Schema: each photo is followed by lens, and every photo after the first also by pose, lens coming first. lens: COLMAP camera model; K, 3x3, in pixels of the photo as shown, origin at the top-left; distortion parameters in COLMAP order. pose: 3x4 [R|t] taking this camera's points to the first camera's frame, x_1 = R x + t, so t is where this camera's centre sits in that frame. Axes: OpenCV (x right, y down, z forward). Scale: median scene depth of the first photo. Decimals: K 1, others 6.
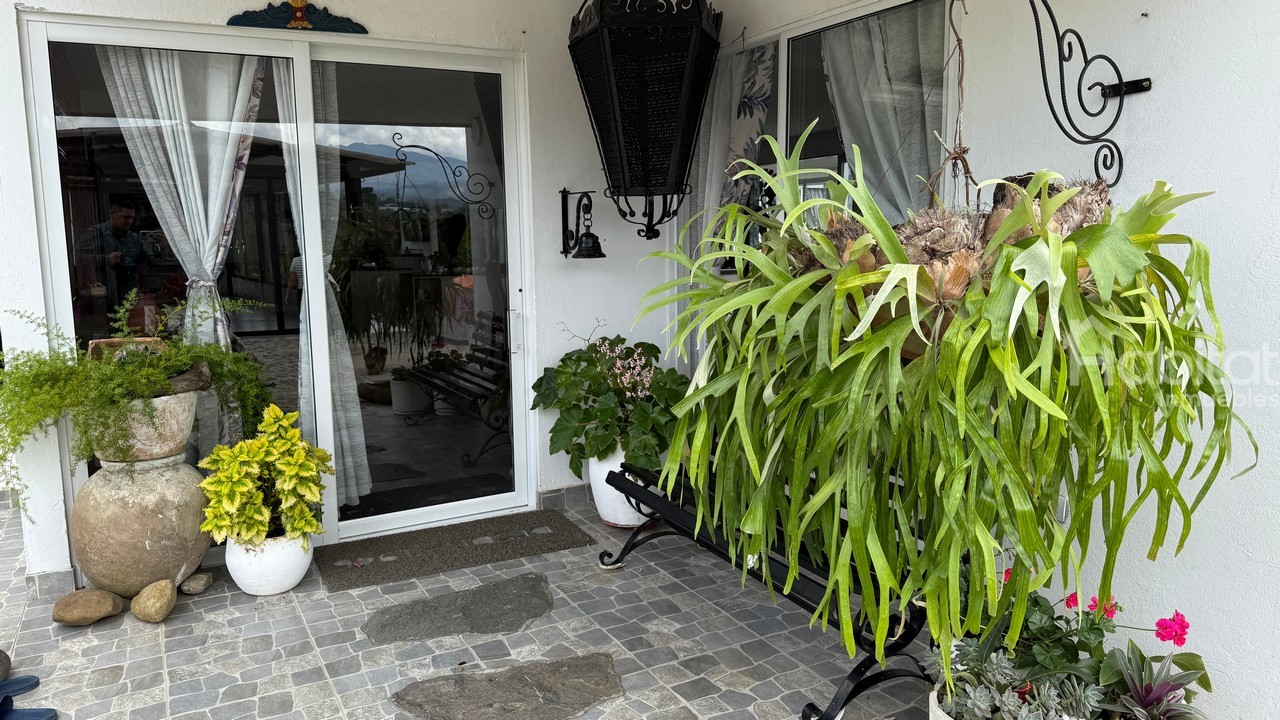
lens RADIAL K [[884.2, 0, 652.0], [0, 884.2, 359.1], [0, 0, 1]] dist [0.047746, -0.057771]
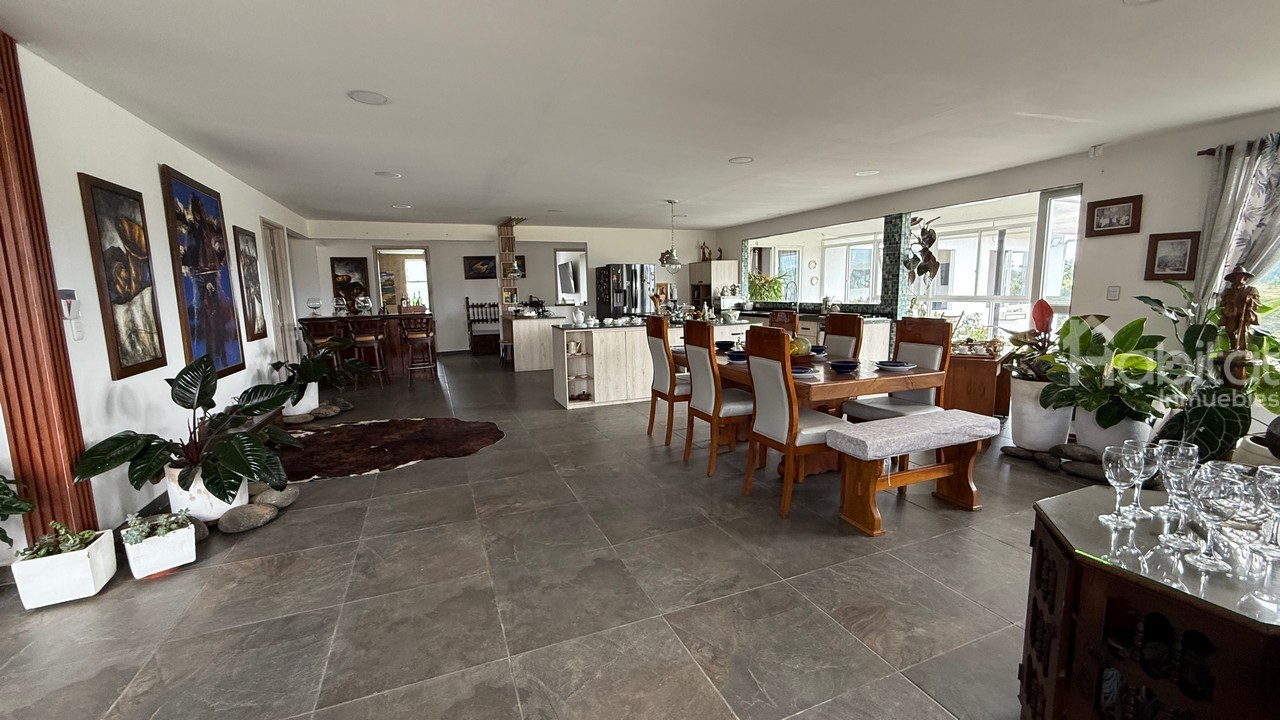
lens RADIAL K [[506.6, 0, 643.3], [0, 506.6, 362.1], [0, 0, 1]] dist [-0.010027, 0.002200]
pose [[0.992735, 0.012716, -0.119648, -0.389396], [-0.012413, 0.999918, 0.003274, -0.199143], [0.119679, -0.001765, 0.992811, 1.532157]]
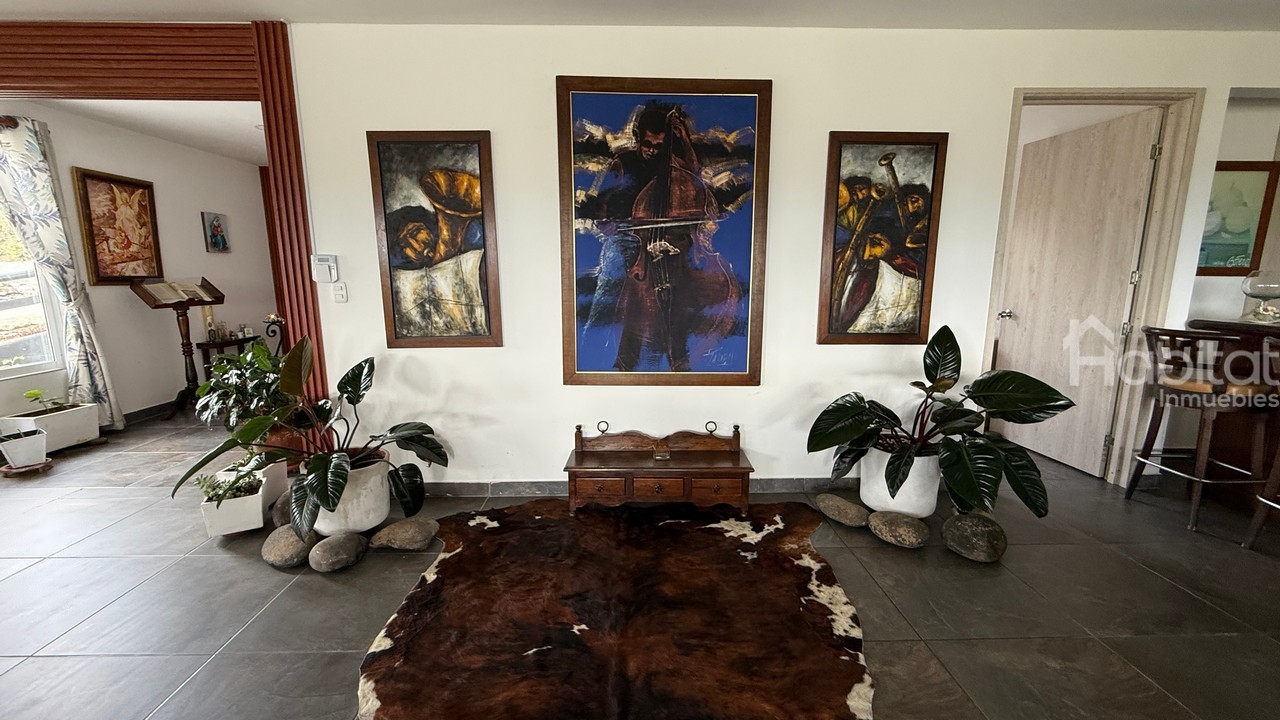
lens RADIAL K [[506.6, 0, 638.8], [0, 506.6, 361.6], [0, 0, 1]] dist [-0.010027, 0.002200]
pose [[-0.477742, 0.166207, -0.862634, -1.078216], [-0.117588, 0.961005, 0.250283, -0.483423], [0.870595, 0.221006, -0.439569, 3.715452]]
